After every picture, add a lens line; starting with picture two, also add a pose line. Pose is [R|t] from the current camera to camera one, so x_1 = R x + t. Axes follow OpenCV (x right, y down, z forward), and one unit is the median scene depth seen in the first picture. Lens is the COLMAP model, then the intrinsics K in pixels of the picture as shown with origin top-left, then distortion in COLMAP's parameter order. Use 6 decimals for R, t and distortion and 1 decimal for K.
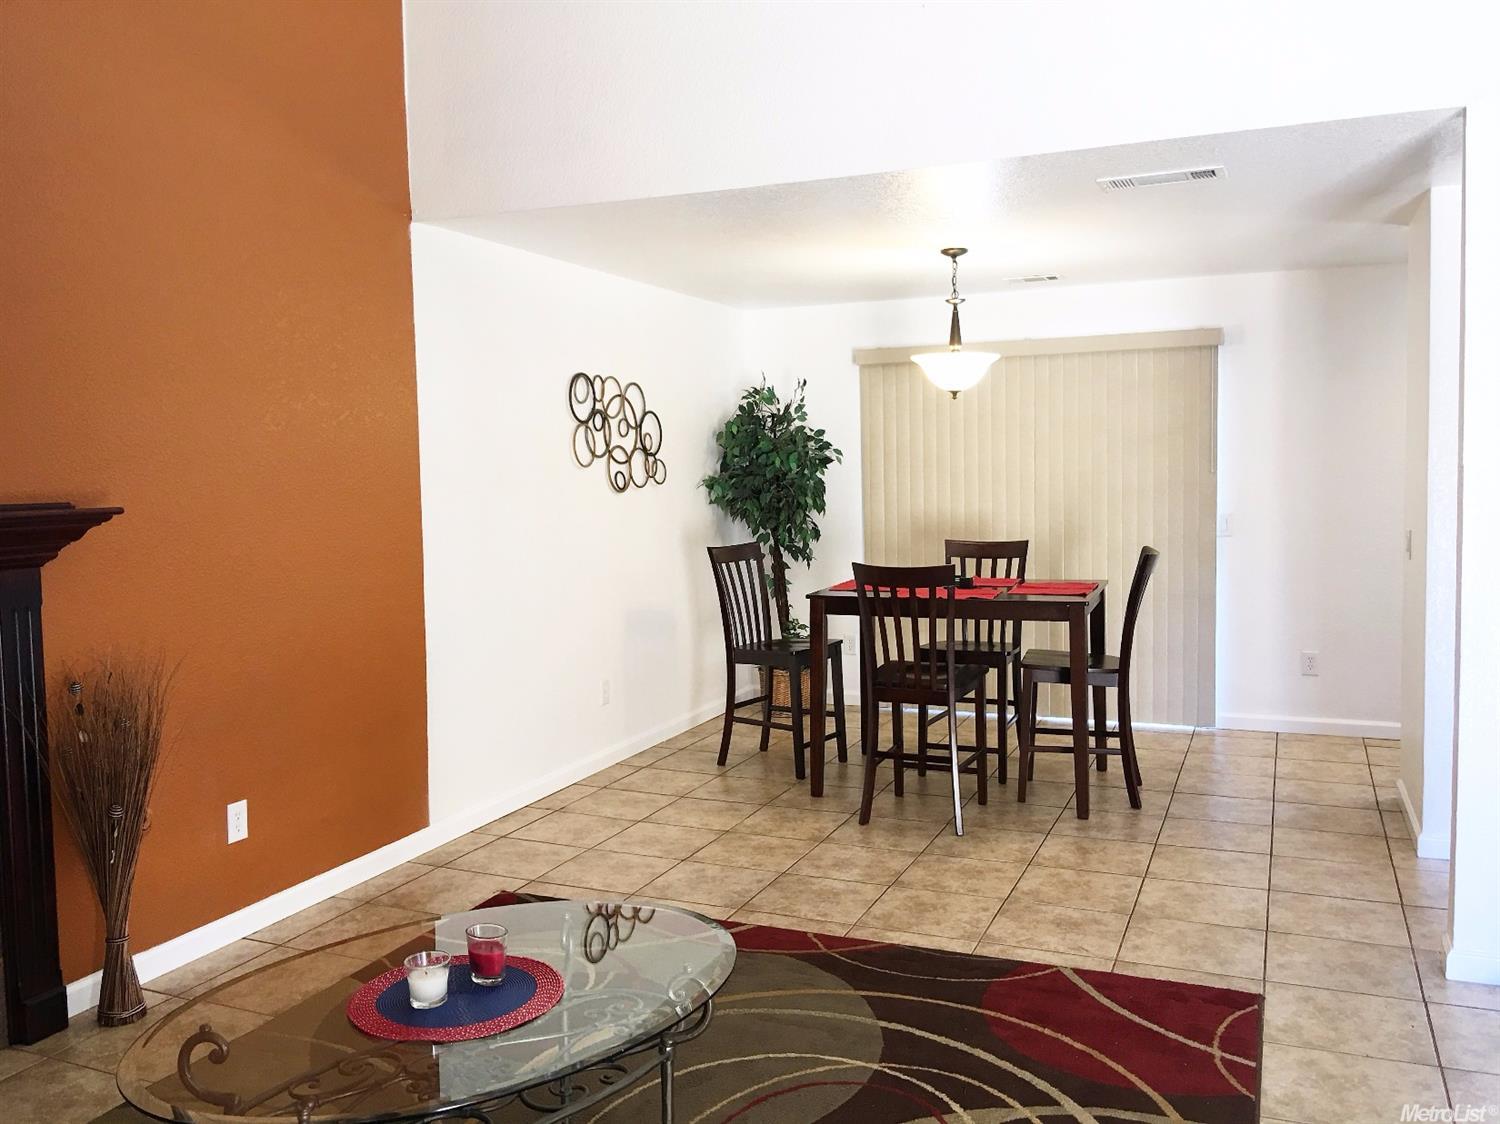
lens RADIAL K [[1298.2, 0, 750.6], [0, 1298.2, 541.4], [0, 0, 1]] dist [0.078125, -0.136765]
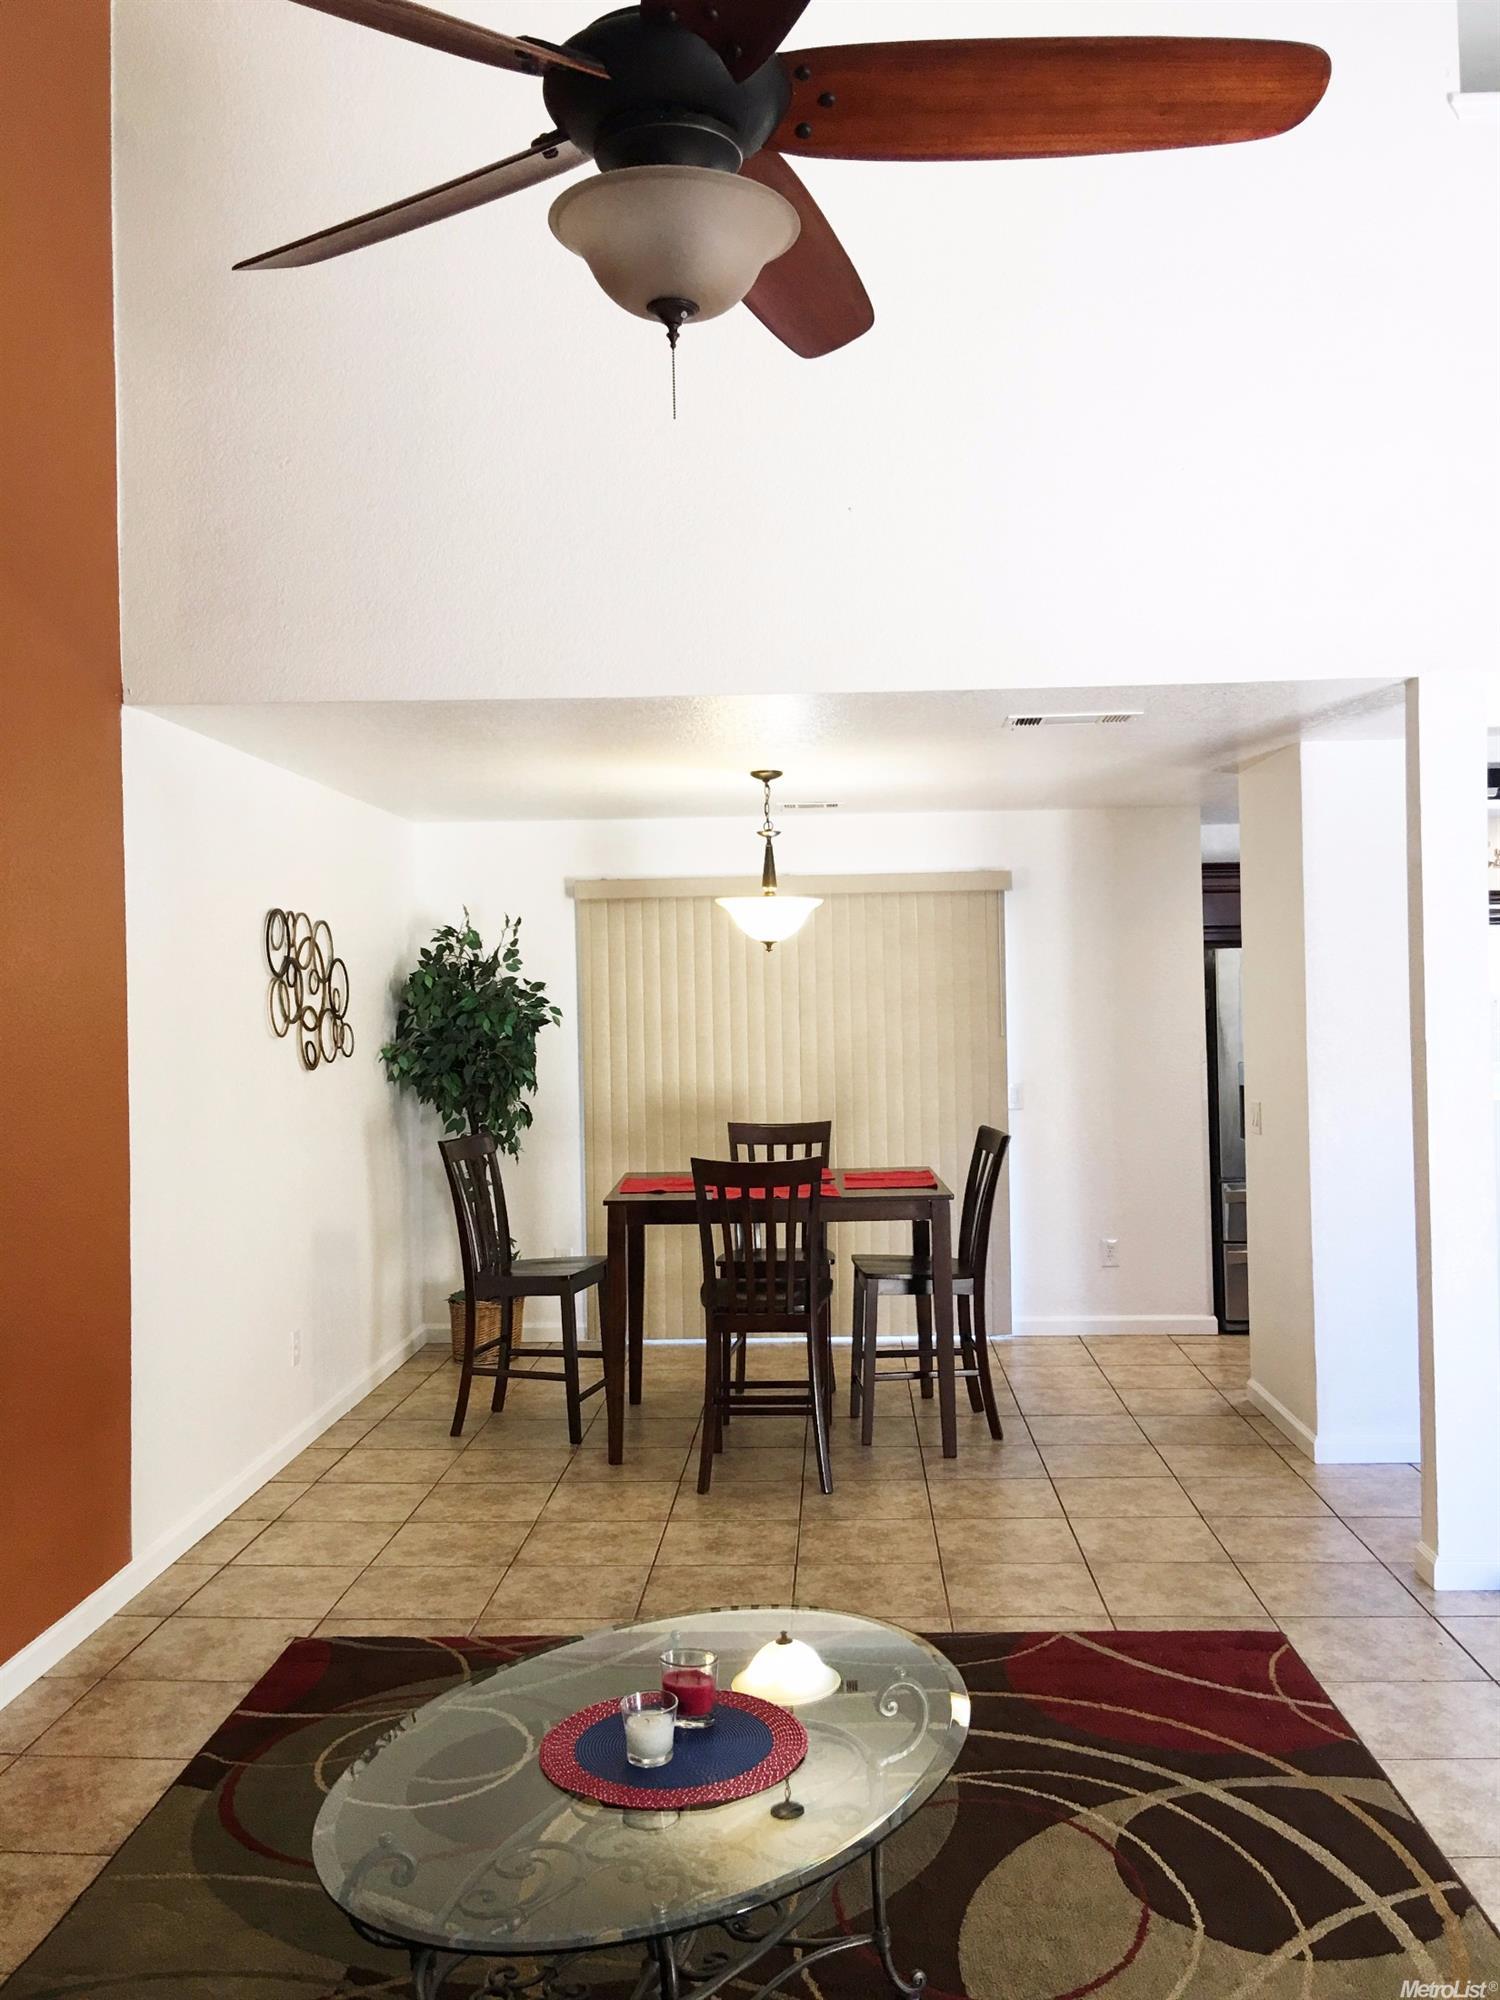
lens RADIAL K [[1730.9, 0, 785.2], [0, 1730.9, 971.9], [0, 0, 1]] dist [0.078125, -0.136765]
pose [[0.929159, 0.006407, 0.369625, -0.233616], [0.022427, 0.997031, -0.073658, -0.015785], [-0.369000, 0.076730, 0.926257, -0.012547]]
